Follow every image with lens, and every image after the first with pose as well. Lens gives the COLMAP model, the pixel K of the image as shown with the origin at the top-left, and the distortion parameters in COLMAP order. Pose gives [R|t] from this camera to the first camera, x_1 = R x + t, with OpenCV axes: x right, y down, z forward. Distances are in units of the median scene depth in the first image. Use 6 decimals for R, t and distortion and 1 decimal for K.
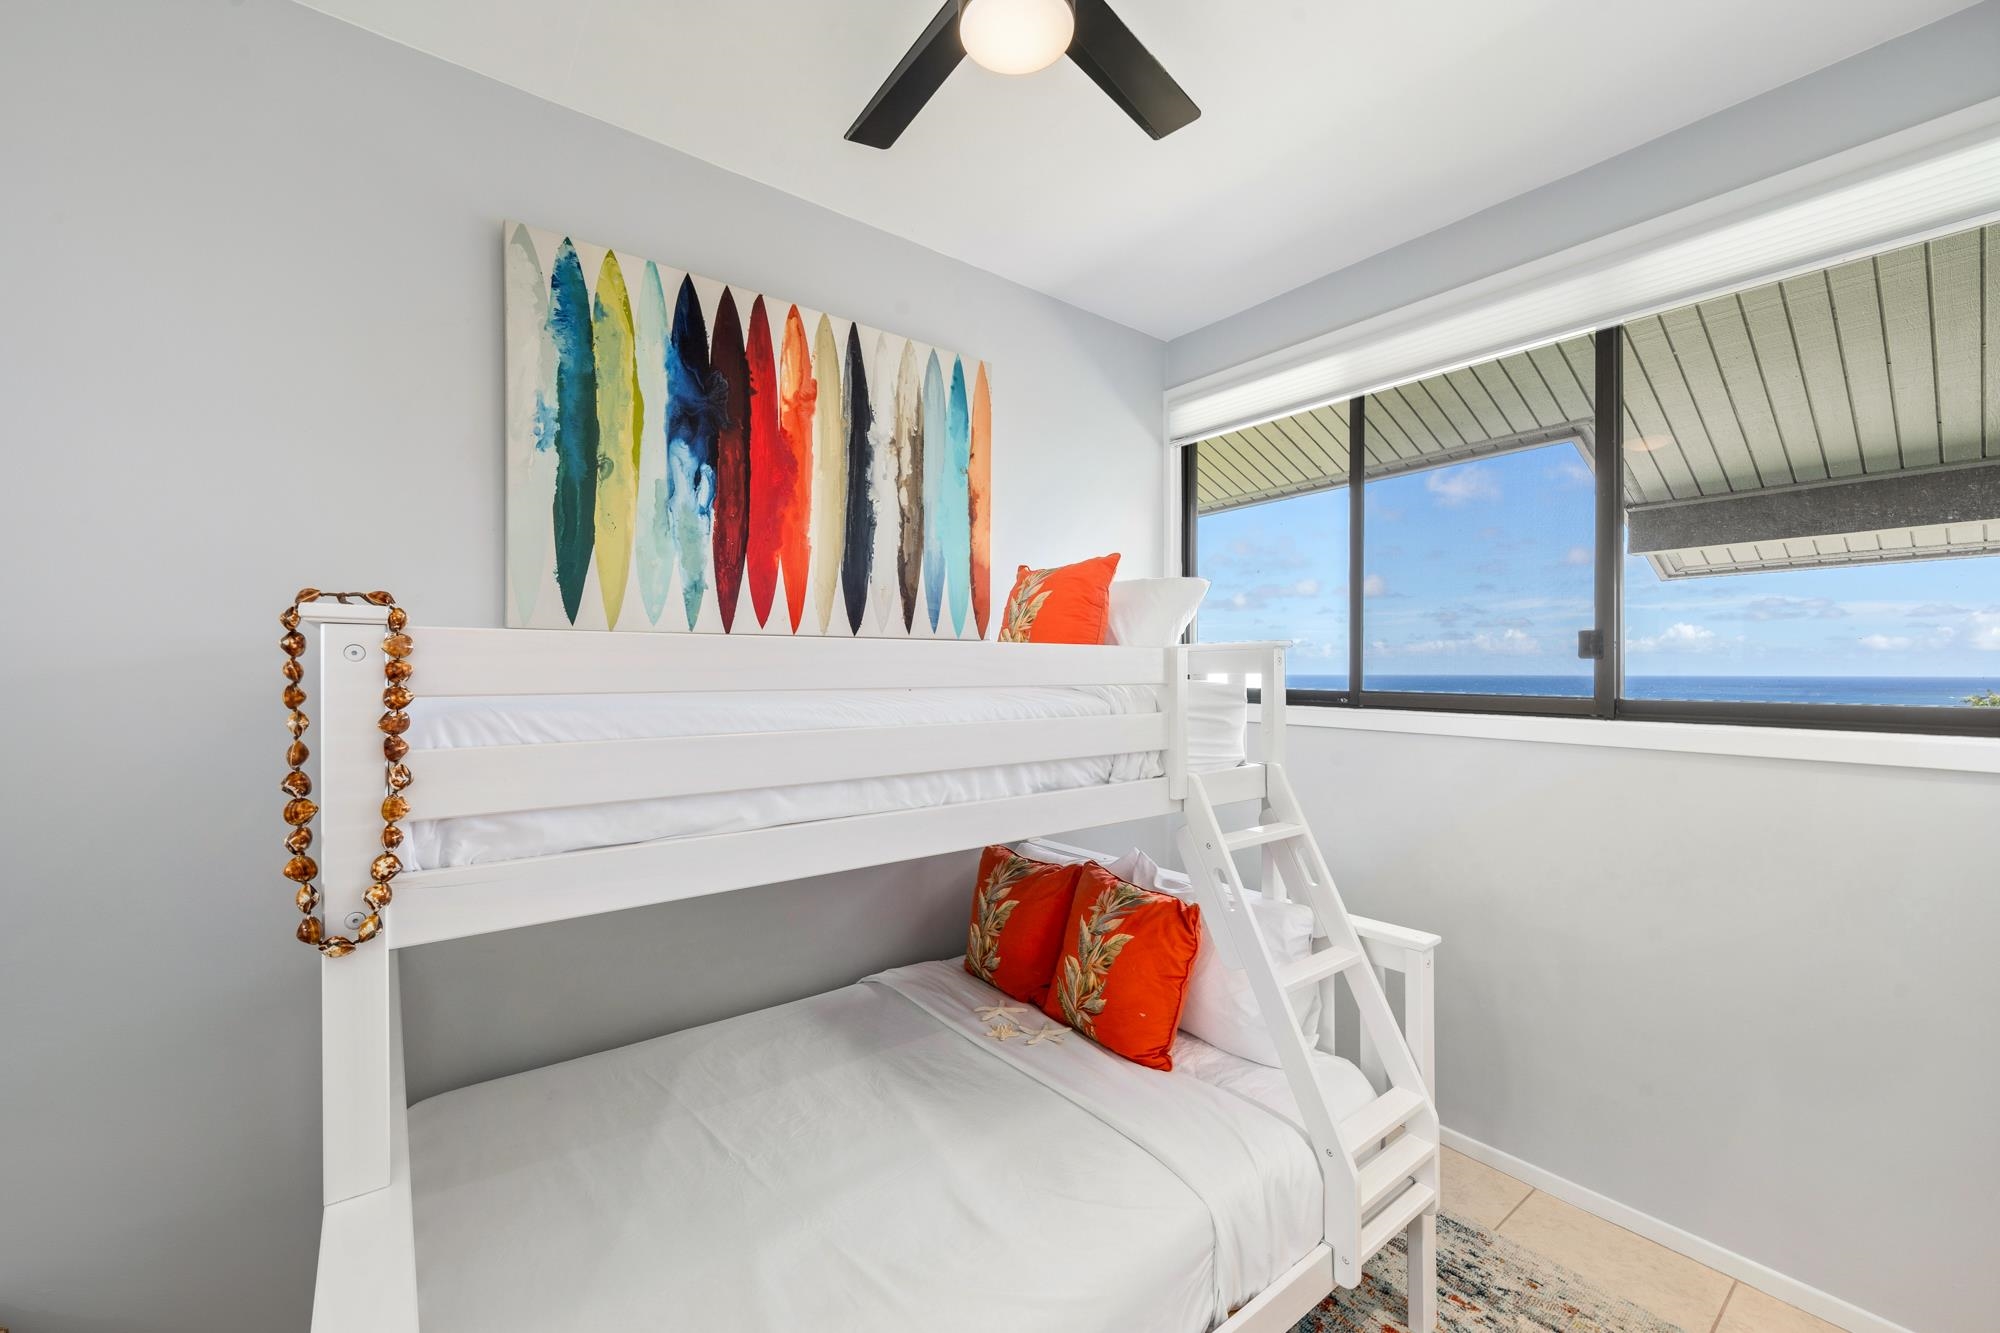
lens RADIAL K [[767.5, 0, 998.1], [0, 767.5, 676.6], [0, 0, 1]] dist [-0.003892, -0.000184]
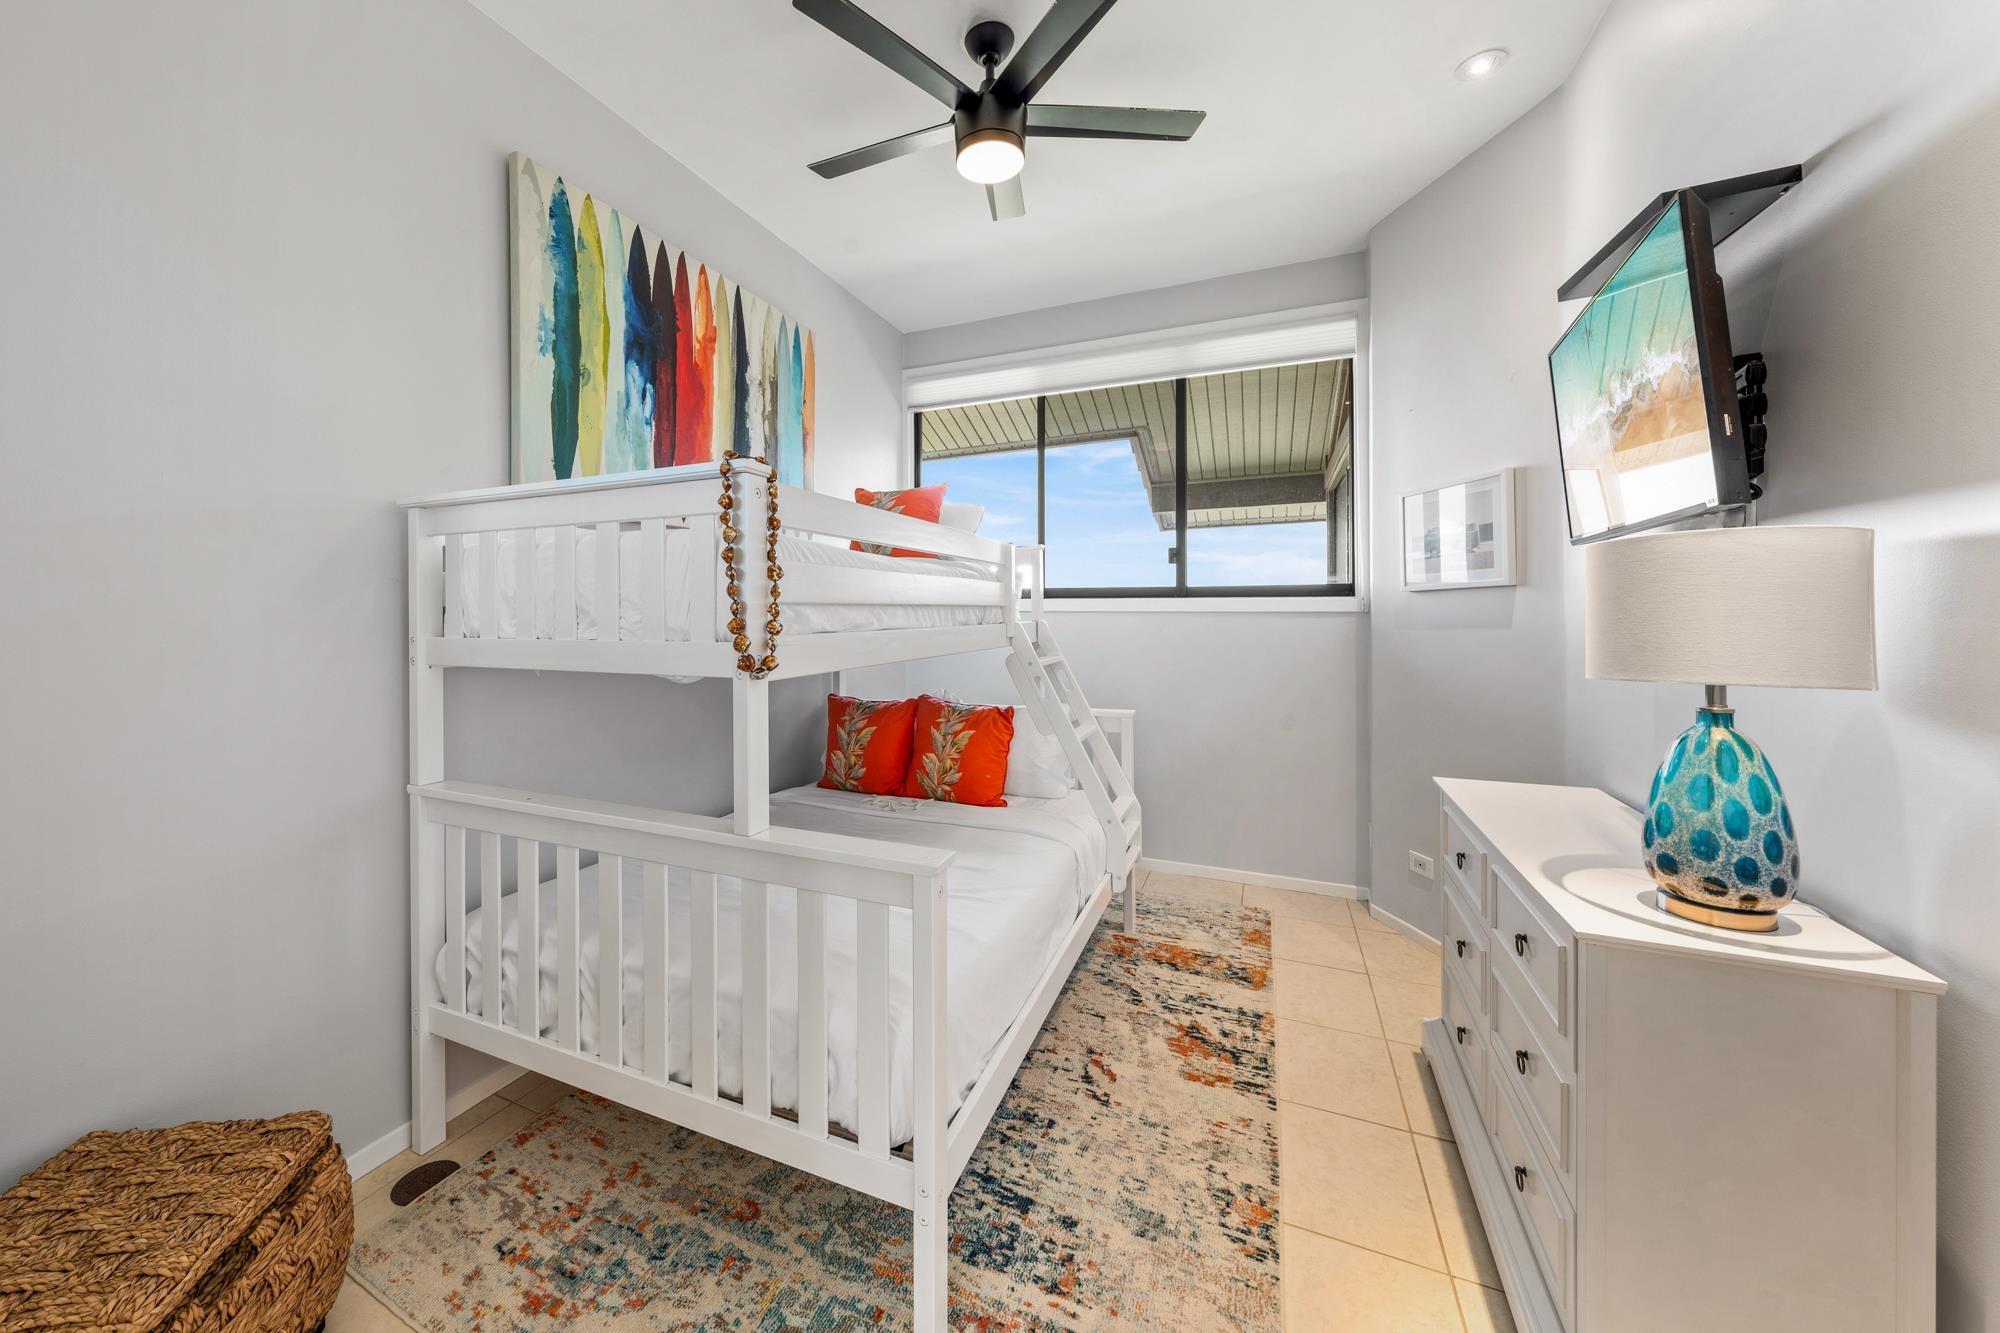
lens RADIAL K [[702.1, 0, 939.8], [0, 702.1, 618.2], [0, 0, 1]] dist [-0.008509, 0.000825]
pose [[0.886235, -0.011100, 0.463103, -0.485351], [0.009526, 0.999938, 0.005739, 0.092686], [-0.463138, -0.000675, 0.886286, -0.198248]]
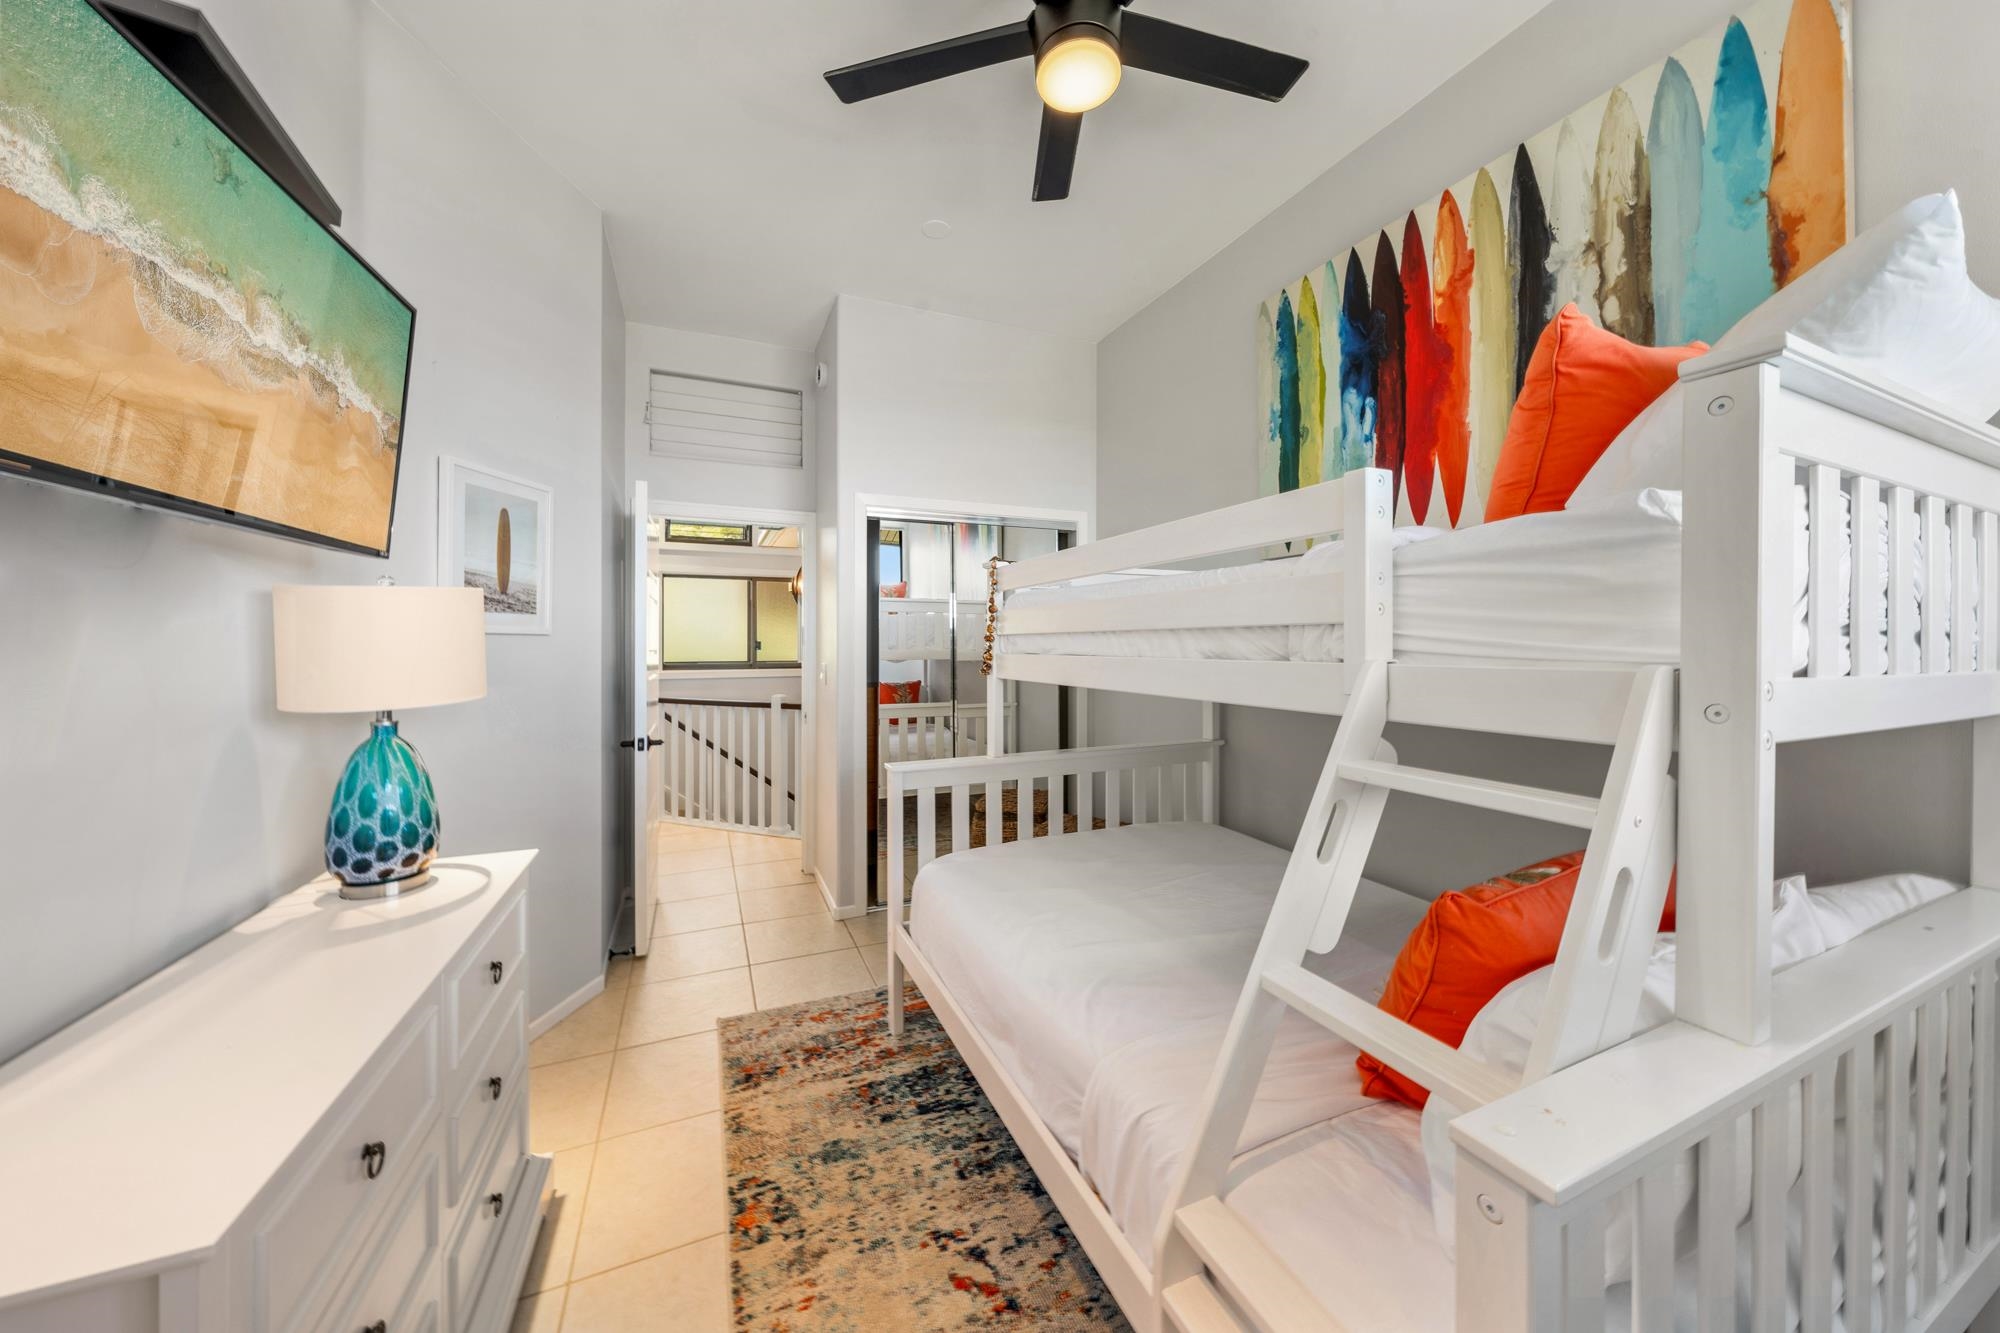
lens RADIAL K [[702.1, 0, 1008.0], [0, 702.1, 648.4], [0, 0, 1]] dist [-0.008509, 0.000825]
pose [[-0.236990, 0.002798, -0.971508, 0.766968], [-0.003932, 0.999985, 0.003839, 0.099067], [0.971504, 0.004730, -0.236976, 0.713394]]
